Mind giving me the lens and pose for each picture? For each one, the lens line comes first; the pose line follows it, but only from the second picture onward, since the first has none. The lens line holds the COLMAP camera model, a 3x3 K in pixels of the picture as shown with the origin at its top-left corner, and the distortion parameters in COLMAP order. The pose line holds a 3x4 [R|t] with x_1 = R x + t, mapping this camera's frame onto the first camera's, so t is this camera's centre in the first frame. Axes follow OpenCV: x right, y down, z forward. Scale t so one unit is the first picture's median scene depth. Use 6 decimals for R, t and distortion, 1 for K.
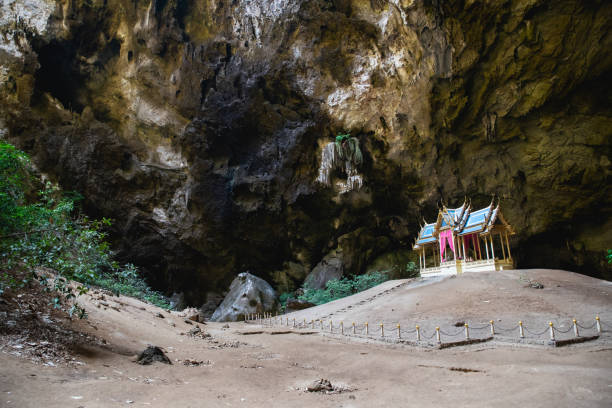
lens RADIAL K [[414.0, 0, 304.0], [0, 414.0, 203.4], [0, 0, 1]] dist [-0.136747, 0.096688]
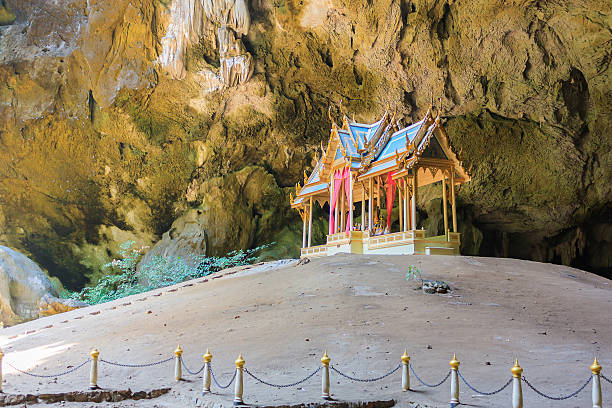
lens RADIAL K [[777.8, 0, 306.0], [0, 777.8, 204.0], [0, 0, 1]] dist [-0.013752, -0.002916]
pose [[0.996447, 0.058577, 0.060522, 0.176295], [-0.063608, 0.994362, 0.084845, 0.023822], [-0.055211, -0.088393, 0.994554, 0.073908]]
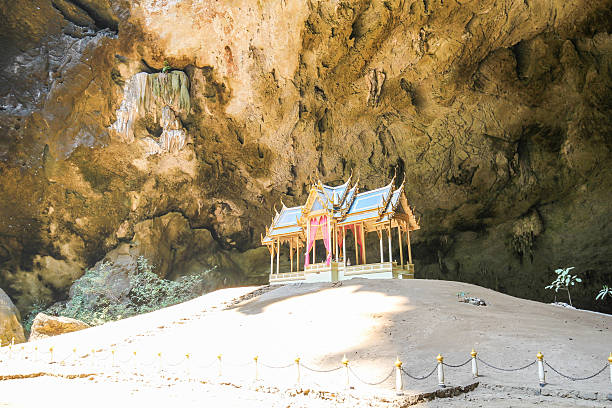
lens RADIAL K [[542.6, 0, 306.0], [0, 542.6, 207.4], [0, 0, 1]] dist [-0.002795, 0.049639]
pose [[0.912238, 0.106973, 0.395447, -0.013248], [-0.111037, 0.993735, -0.012672, 0.044700], [-0.394326, -0.032350, 0.918401, 0.140870]]
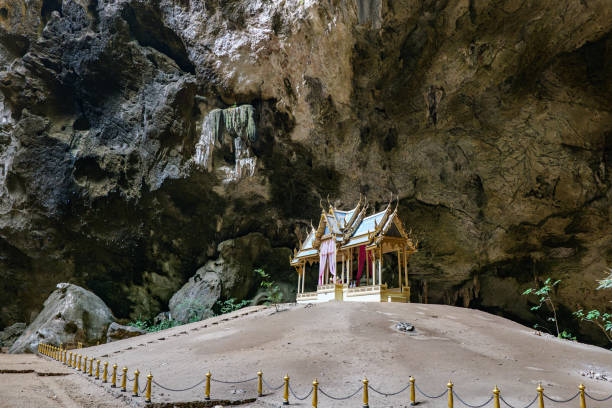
lens RADIAL K [[542.6, 0, 306.0], [0, 542.6, 207.4], [0, 0, 1]] dist [-0.002795, 0.049639]
pose [[0.989619, 0.088083, 0.113557, 0.138553], [-0.088126, 0.996098, -0.004652, 0.012757], [-0.113524, -0.005404, 0.993521, 0.059814]]
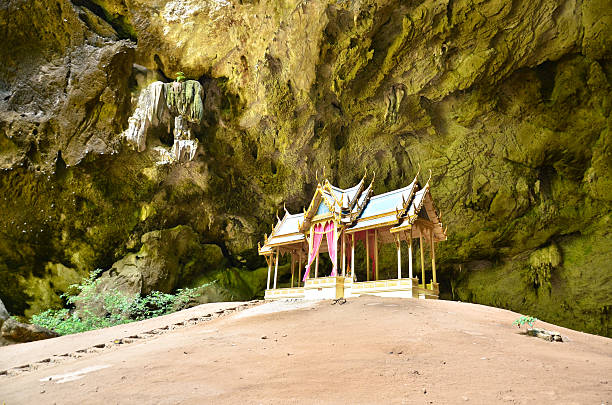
lens RADIAL K [[465.0, 0, 305.2], [0, 465.0, 211.0], [0, 0, 1]] dist [-0.049874, 0.007046]
pose [[0.923858, 0.173284, 0.341262, 0.074255], [-0.156780, 0.984736, -0.075592, 0.071277], [-0.349152, 0.016333, 0.936924, 0.290752]]
